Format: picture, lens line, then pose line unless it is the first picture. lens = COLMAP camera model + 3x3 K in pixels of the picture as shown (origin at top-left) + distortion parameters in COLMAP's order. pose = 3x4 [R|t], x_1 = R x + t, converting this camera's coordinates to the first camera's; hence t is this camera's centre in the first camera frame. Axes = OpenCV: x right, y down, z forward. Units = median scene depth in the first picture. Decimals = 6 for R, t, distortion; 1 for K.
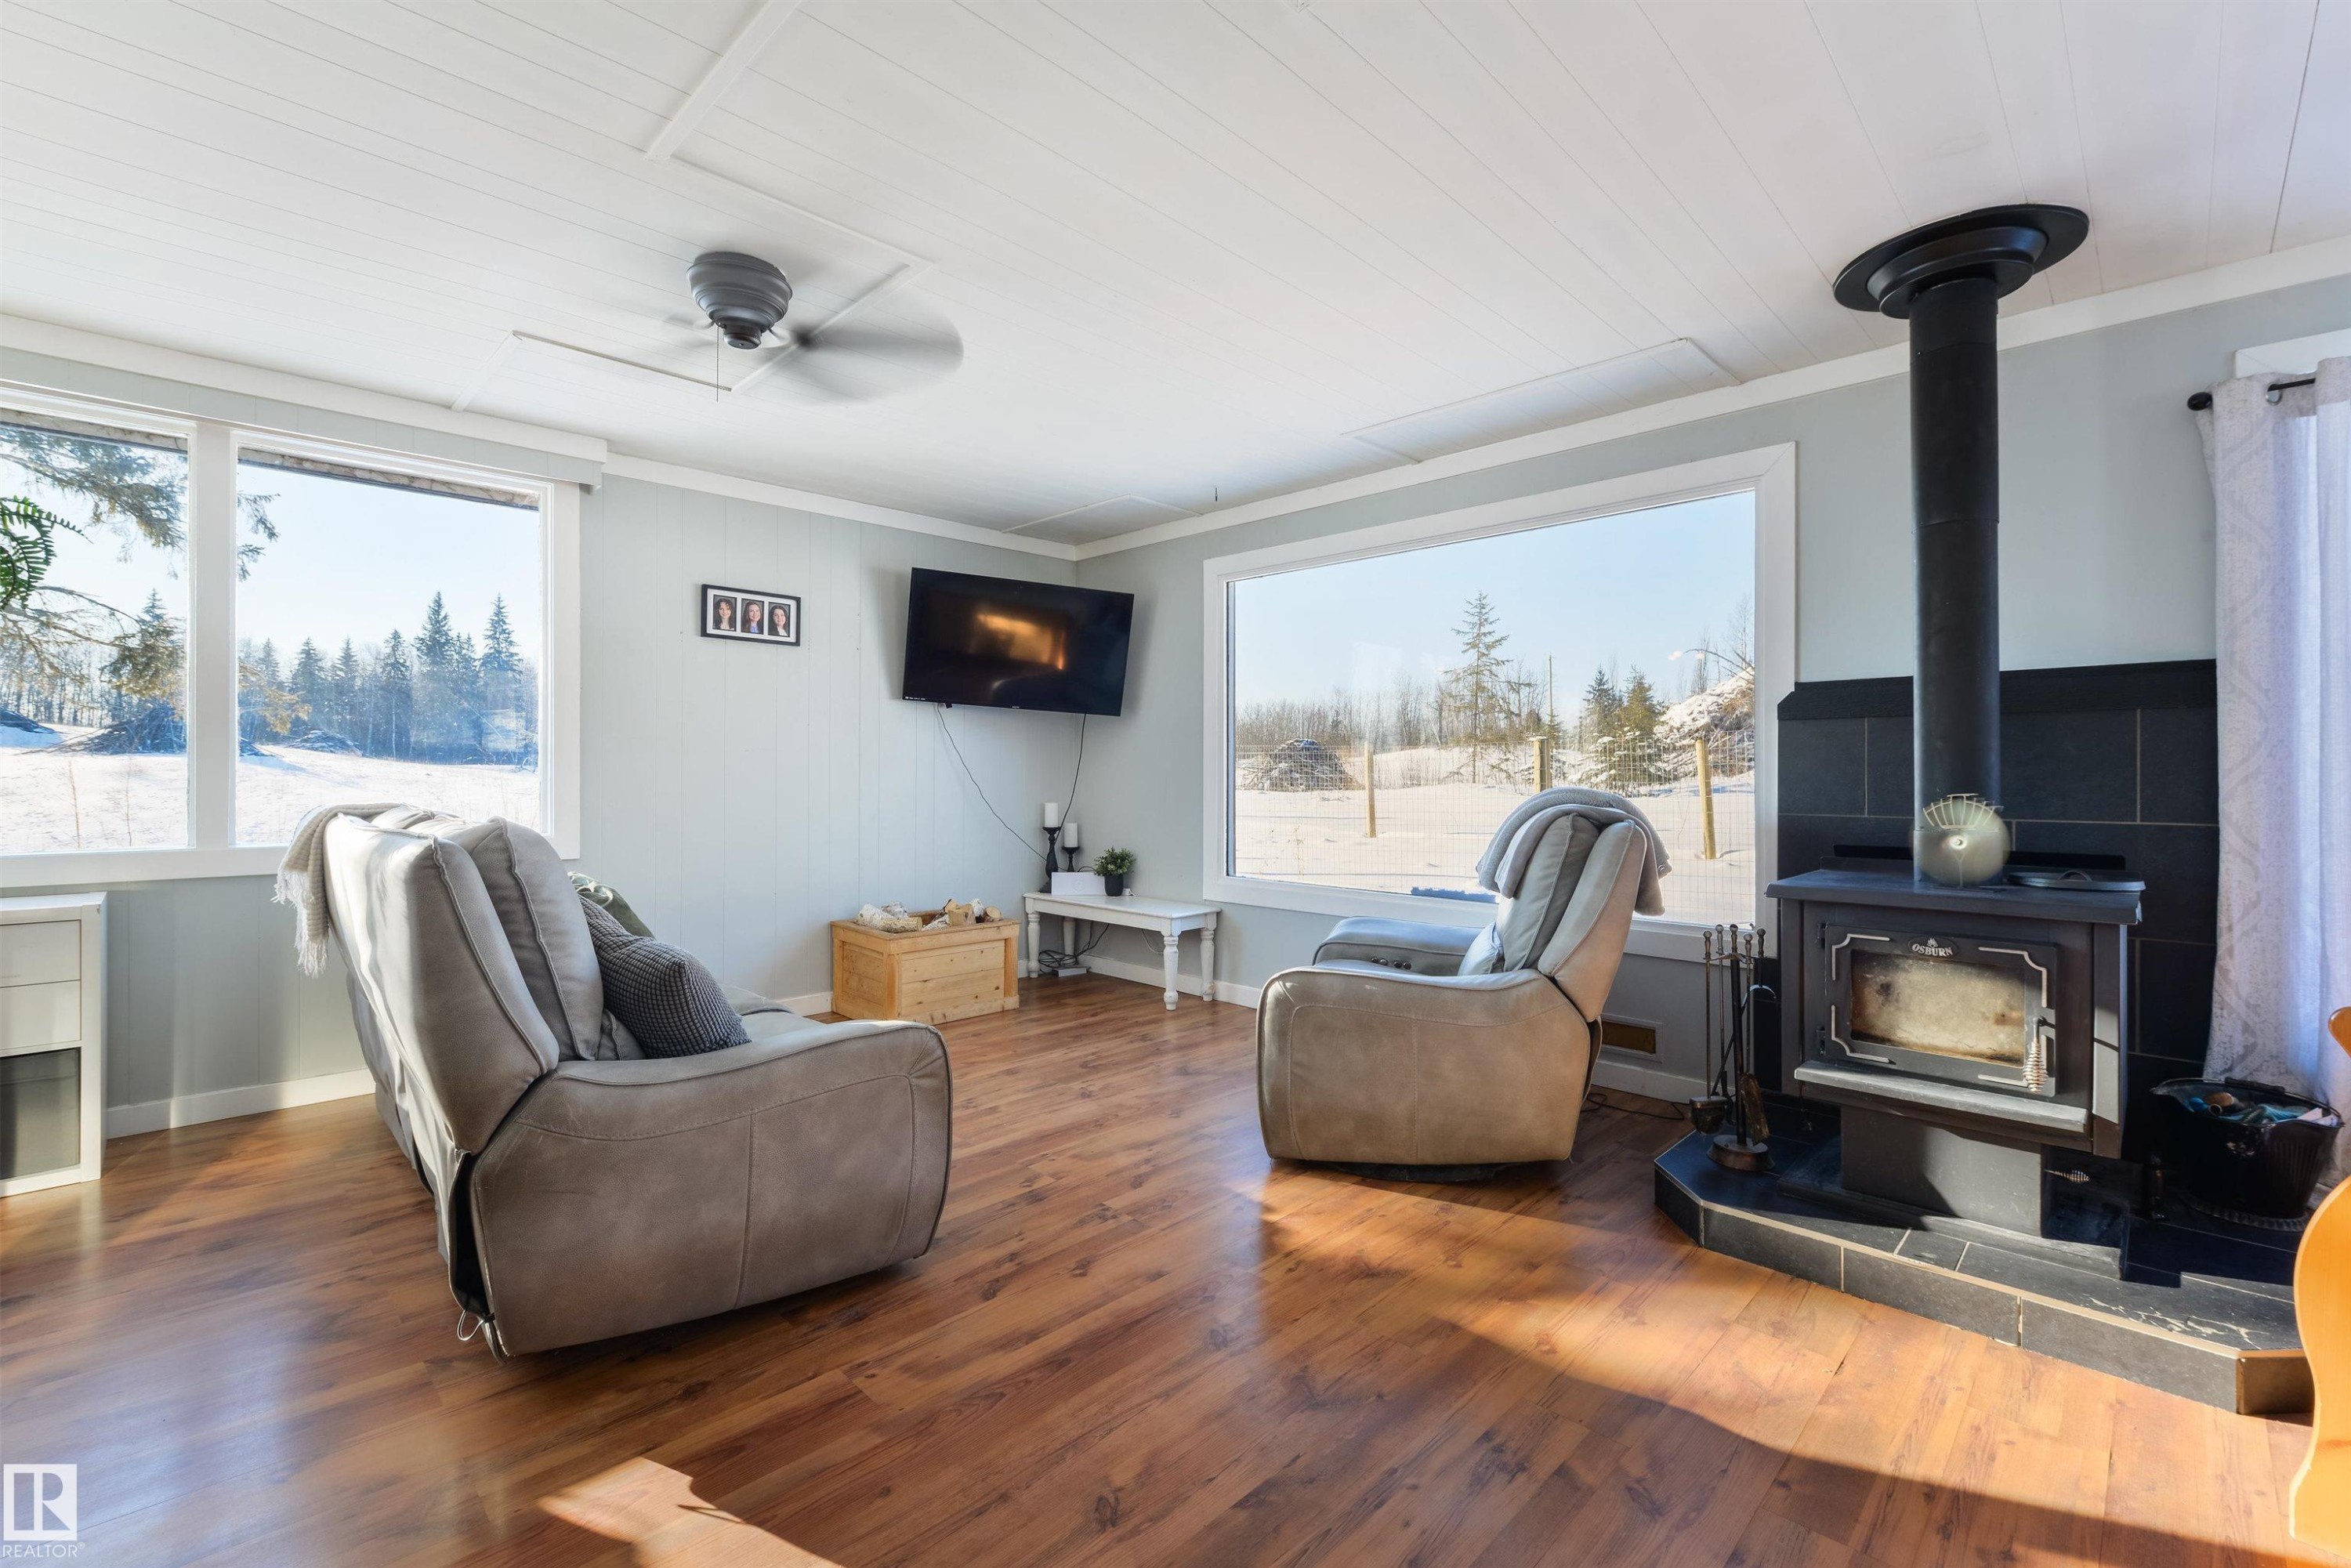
lens RADIAL K [[1010.6, 0, 1190.7], [0, 1010.6, 777.9], [0, 0, 1]] dist [-0.013864, -0.000376]
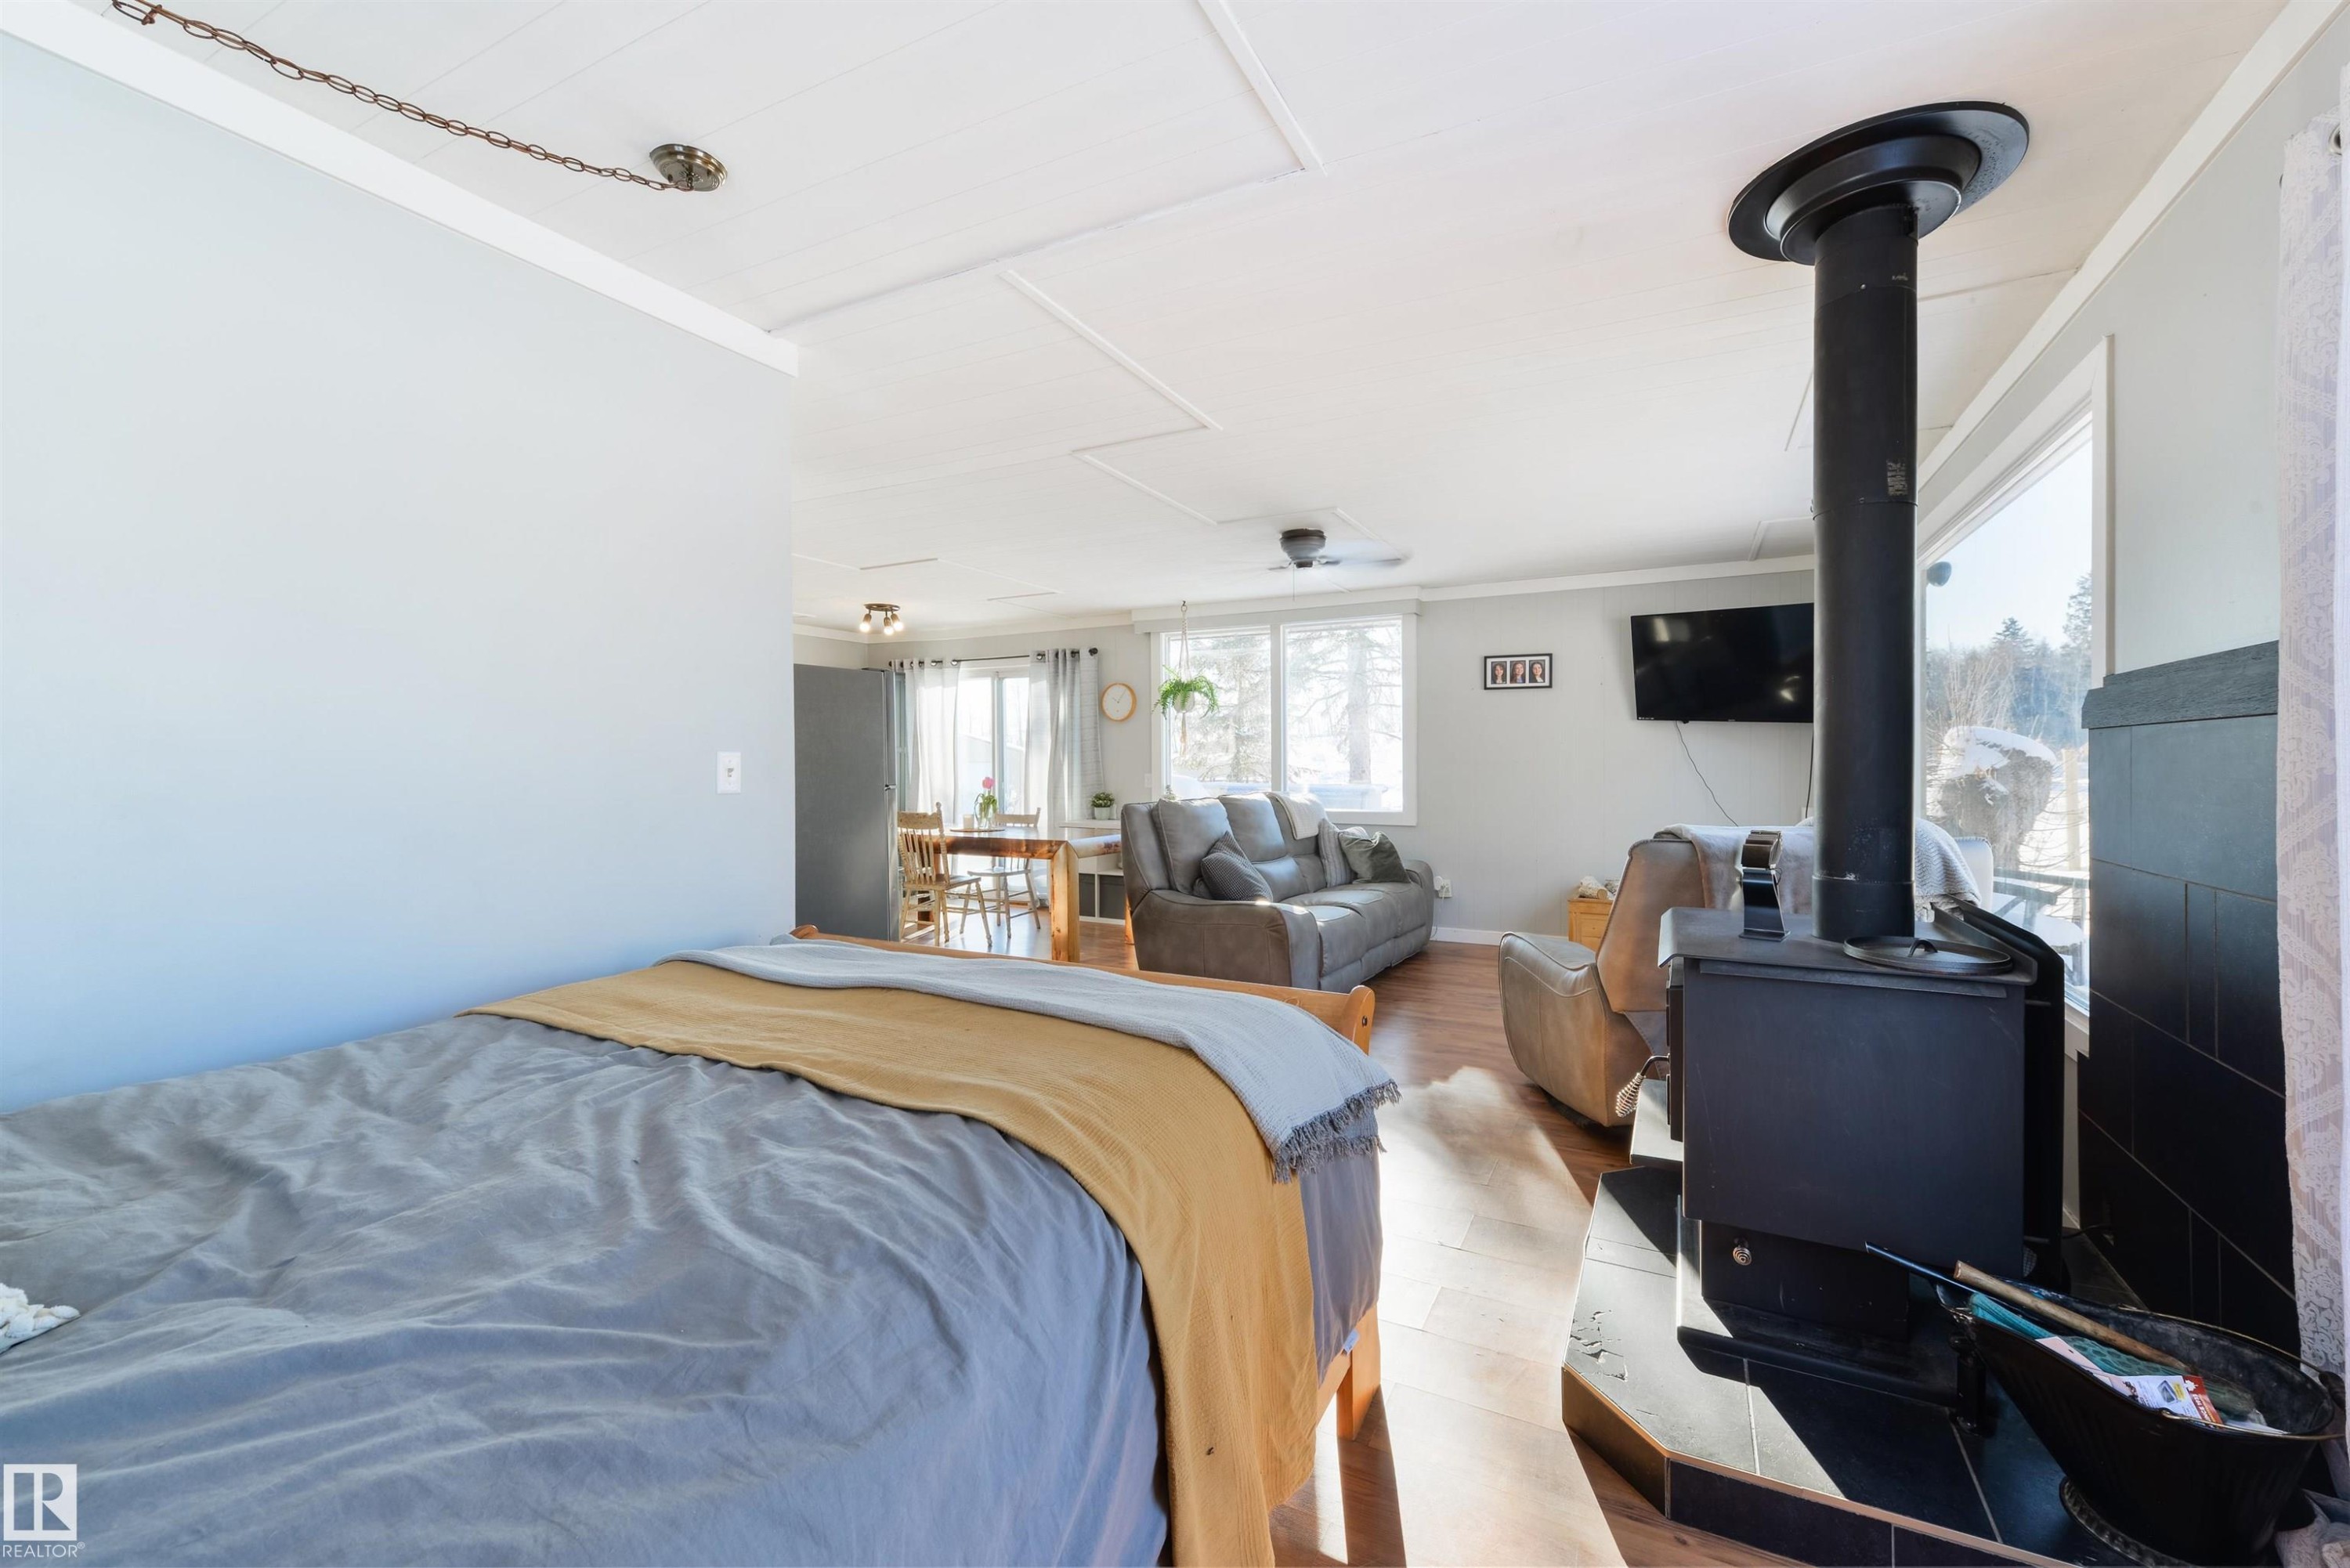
lens RADIAL K [[924.6, 0, 1194.0], [0, 924.6, 773.7], [0, 0, 1]] dist [0.003111, -0.000205]
pose [[0.290042, 0.008921, -0.956972, 0.666969], [-0.001160, 0.999959, 0.008970, -0.019509], [0.957013, -0.001492, 0.290041, 0.130854]]
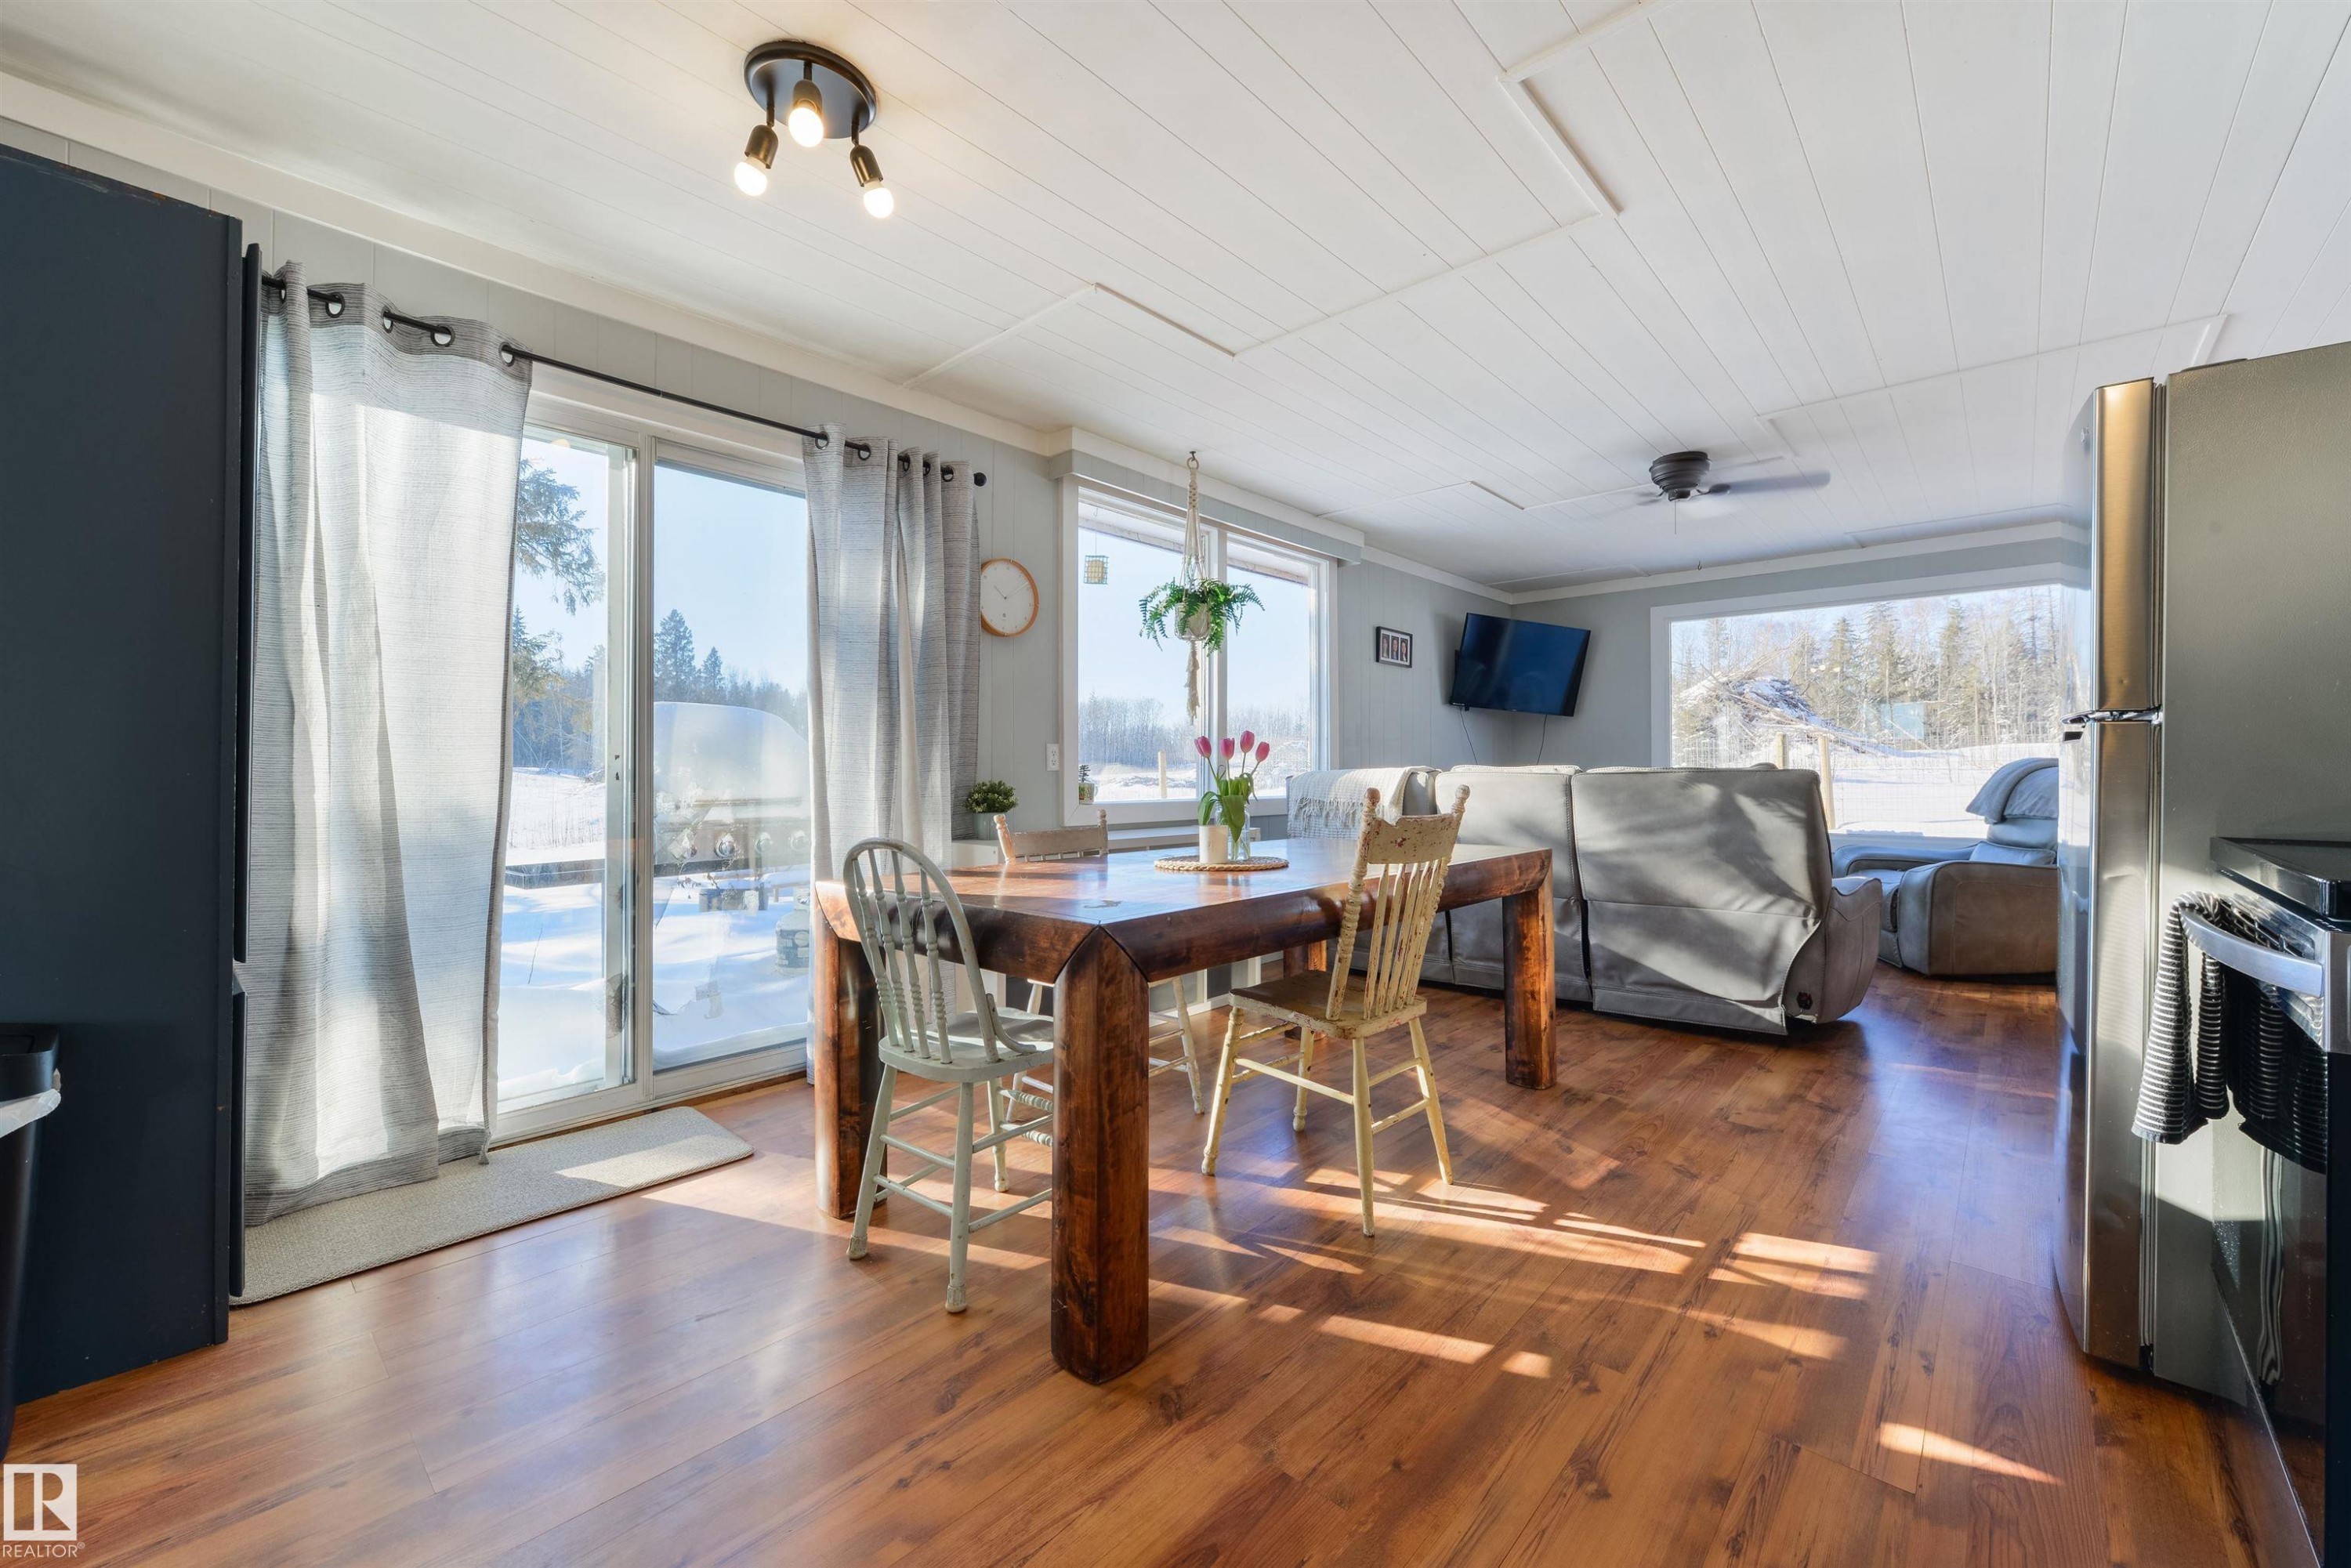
lens RADIAL K [[925.1, 0, 1151.2], [0, 925.1, 769.3], [0, 0, 1]] dist [0.003111, -0.000205]
pose [[0.999528, -0.001581, 0.030670, -0.756126], [0.001602, 0.999999, -0.000657, 0.016721], [-0.030669, 0.000706, 0.999529, -0.313584]]
